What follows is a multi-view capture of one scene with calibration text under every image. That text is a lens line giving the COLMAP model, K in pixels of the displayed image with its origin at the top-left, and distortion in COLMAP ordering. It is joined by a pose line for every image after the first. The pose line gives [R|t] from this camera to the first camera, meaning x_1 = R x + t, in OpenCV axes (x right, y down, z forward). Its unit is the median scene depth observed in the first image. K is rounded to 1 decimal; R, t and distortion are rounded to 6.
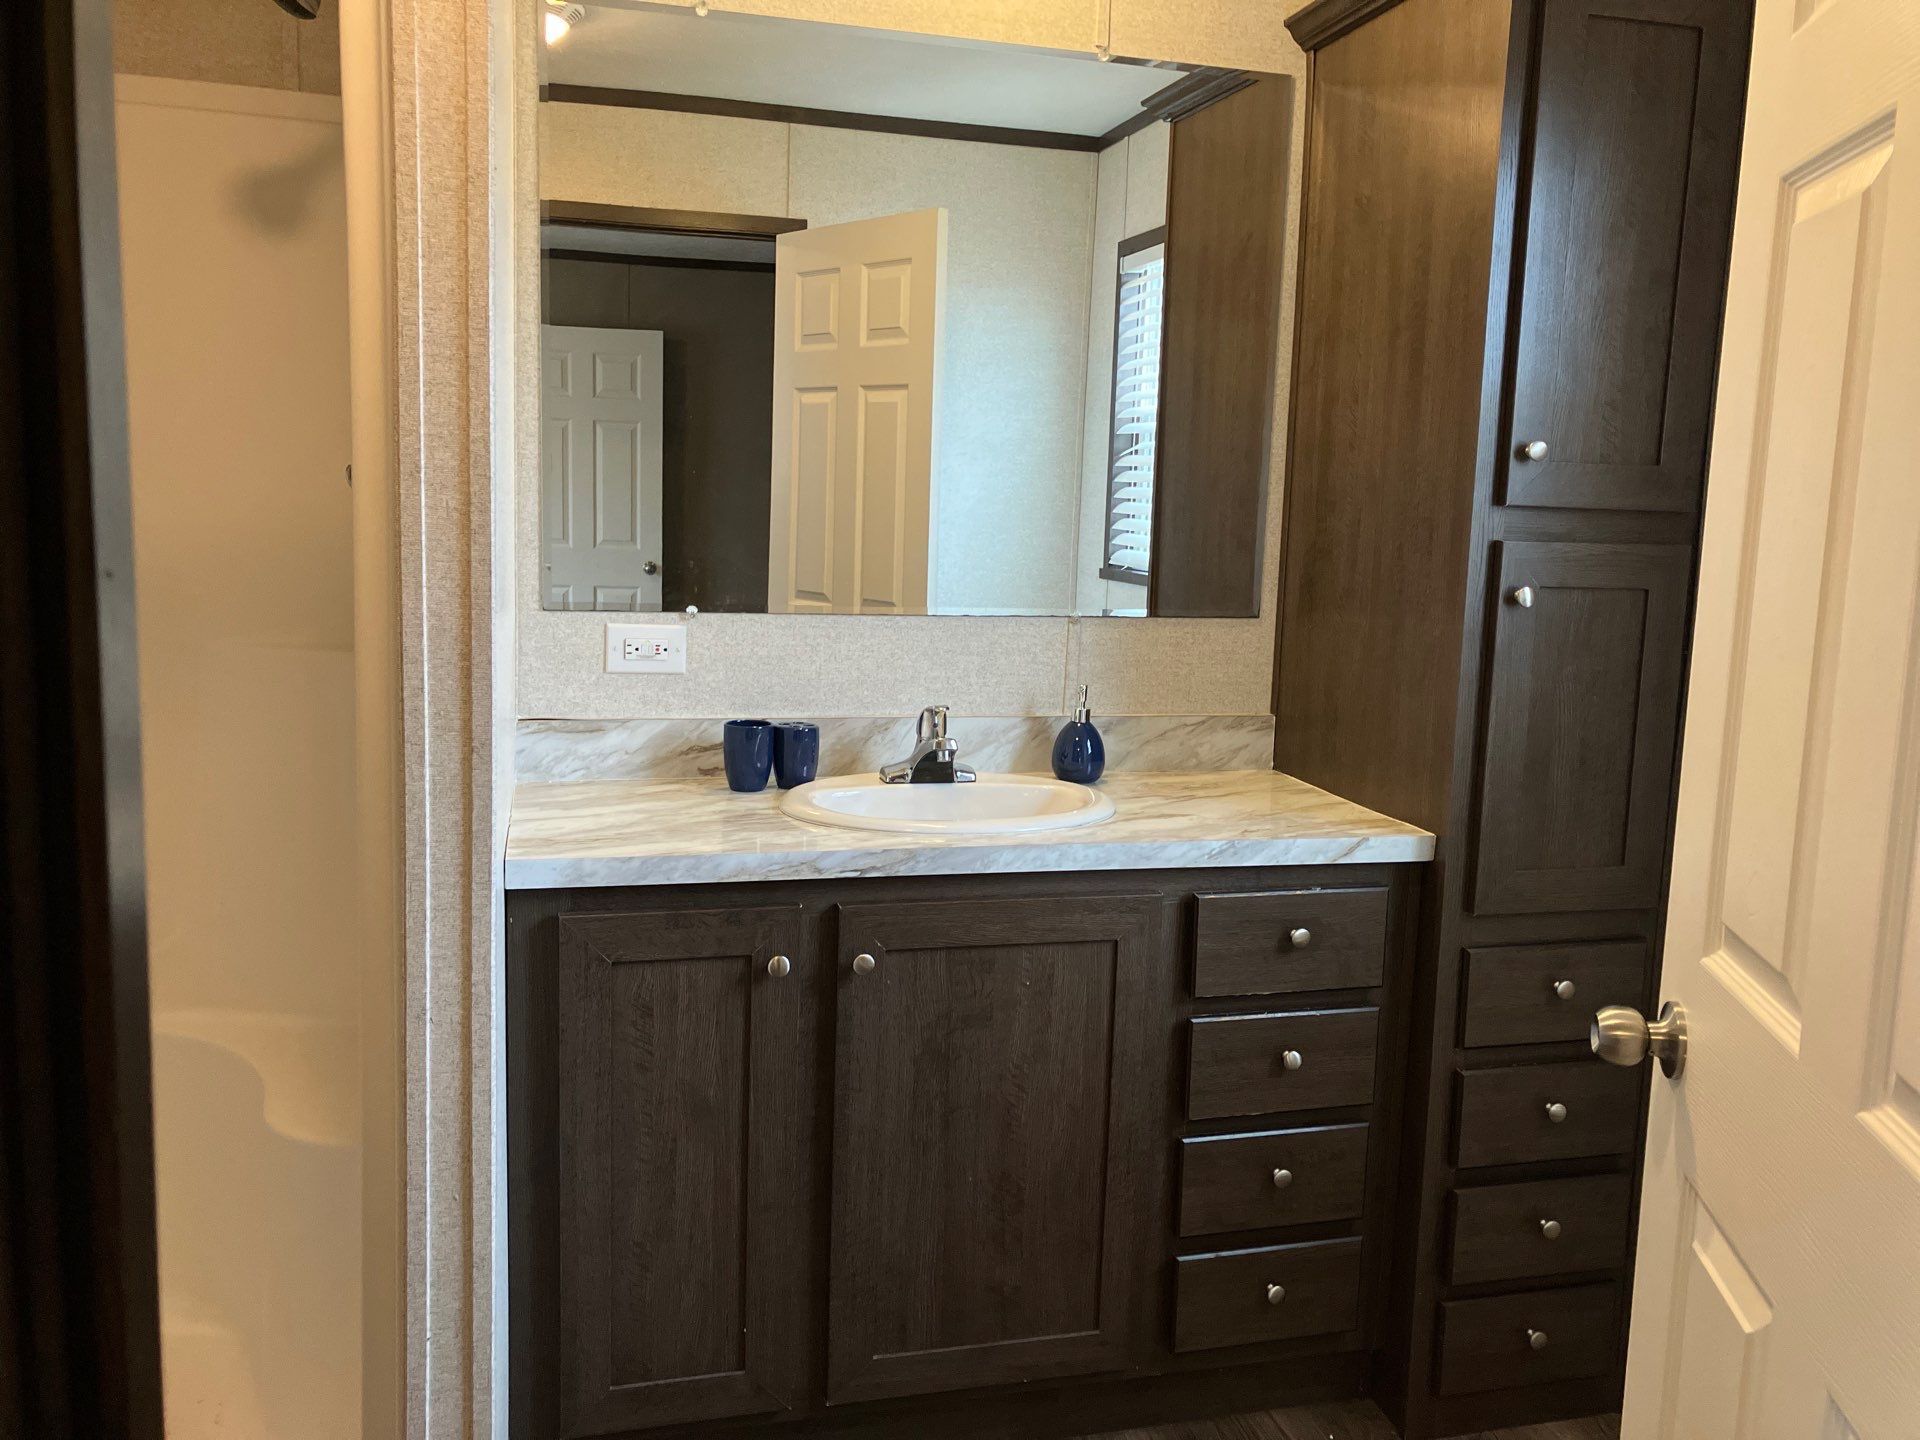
lens RADIAL K [[1579.7, 0, 981.6], [0, 1579.7, 697.7], [0, 0, 1]] dist [0.023216, 0.004059]
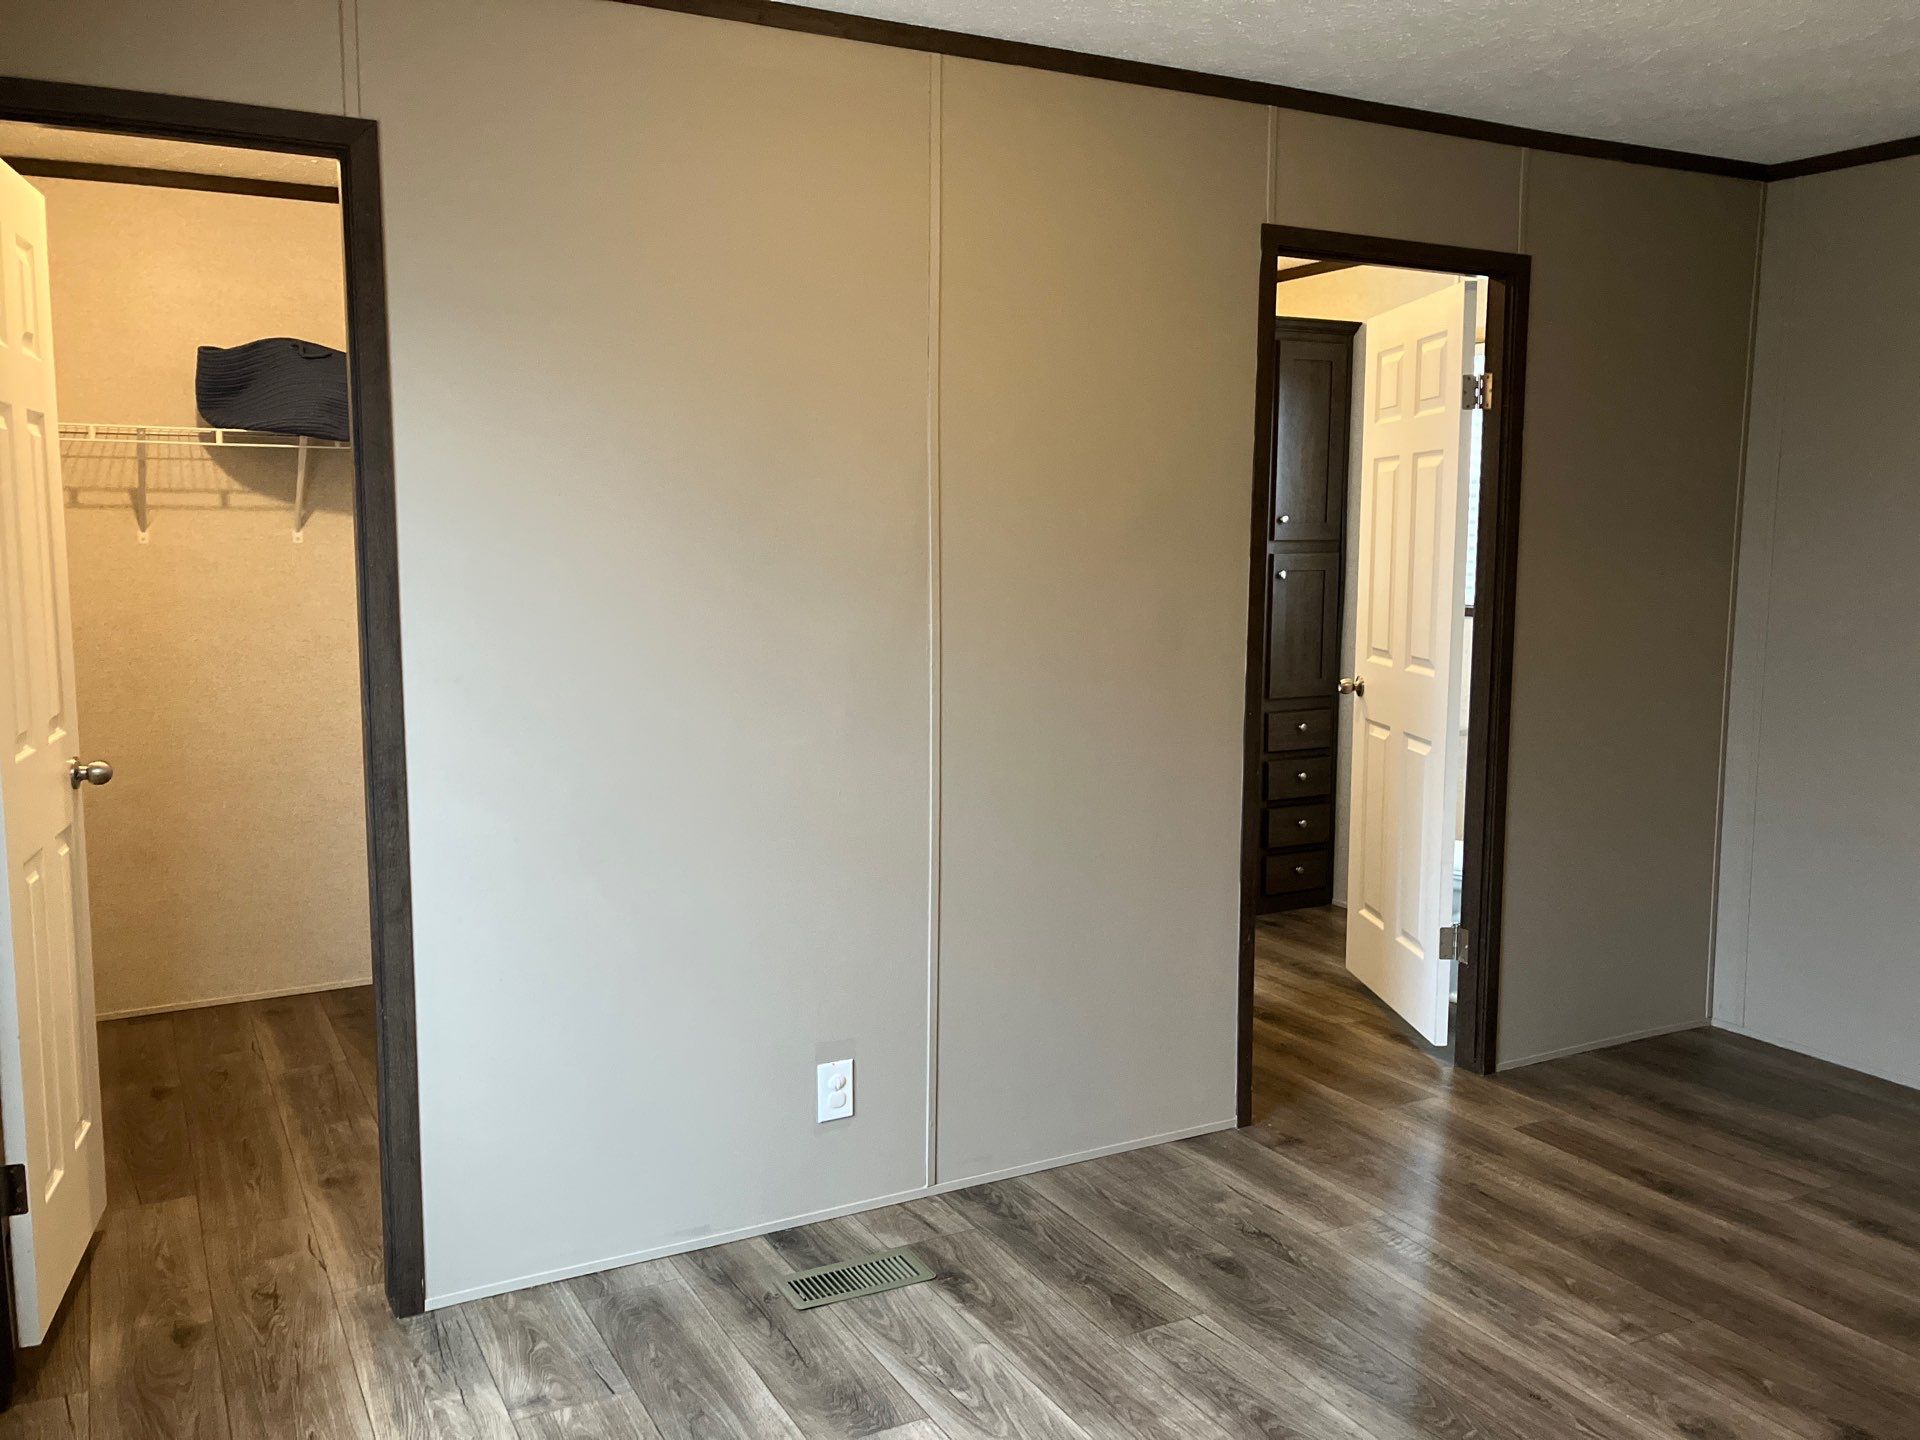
lens RADIAL K [[1579.7, 0, 949.2], [0, 1579.7, 723.9], [0, 0, 1]] dist [0.023216, 0.004059]
pose [[0.972430, -0.061200, 0.225020, -0.757597], [0.062452, 0.998047, 0.001555, 0.136555], [-0.224675, 0.012541, 0.974353, -1.351264]]
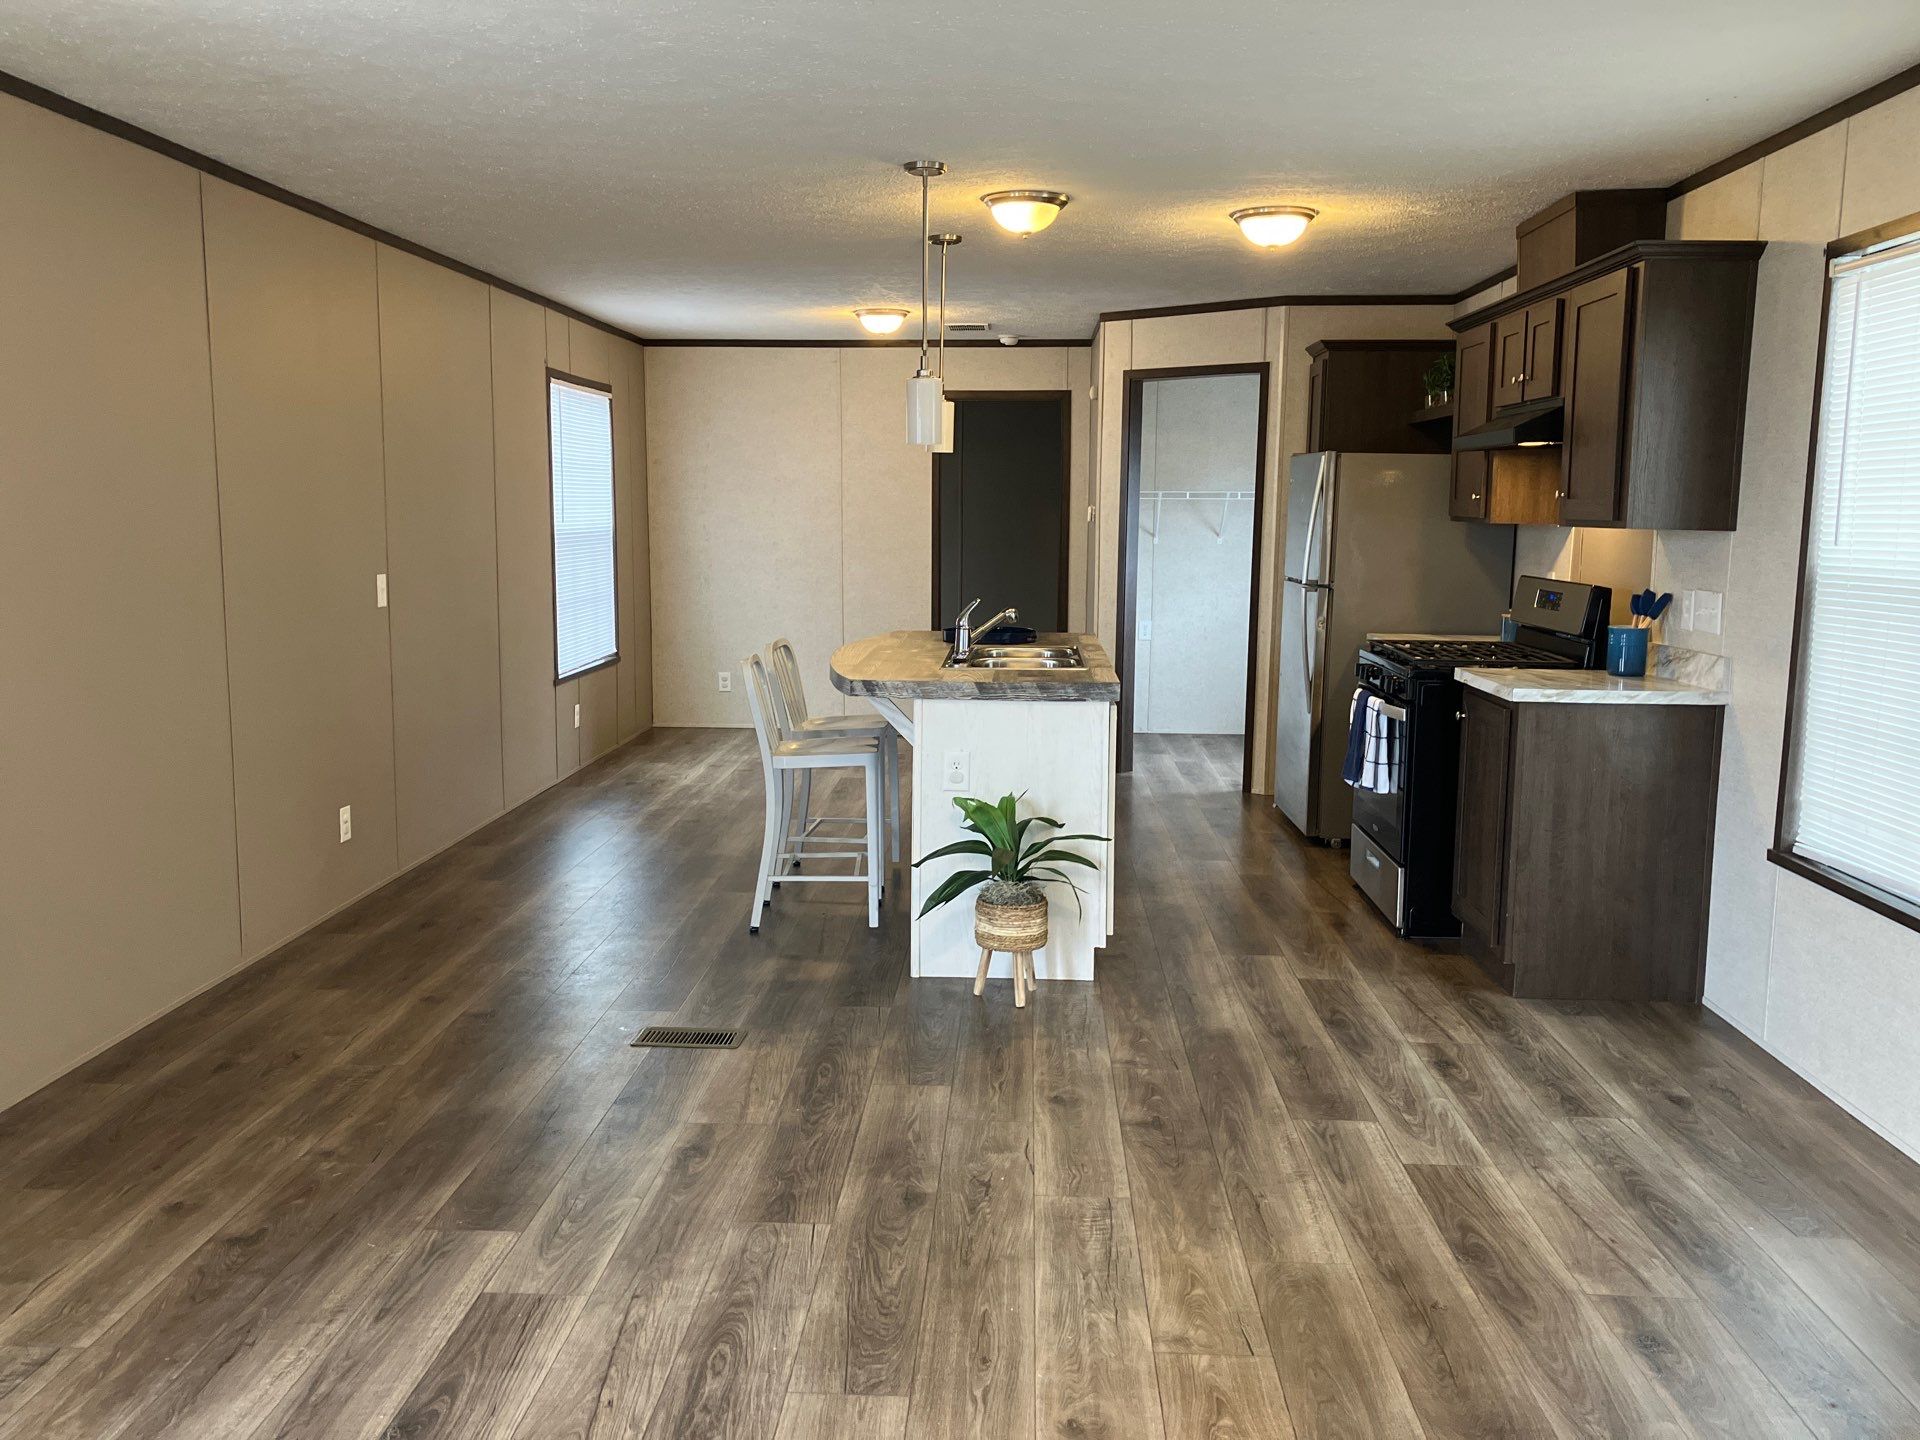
lens RADIAL K [[1579.7, 0, 940.9], [0, 1579.7, 707.3], [0, 0, 1]] dist [0.023216, 0.004059]
pose [[0.950074, 0.008700, -0.311902, 0.214519], [-0.012479, 0.999871, -0.010122, 0.186221], [0.311774, 0.013509, 0.950060, -1.434884]]
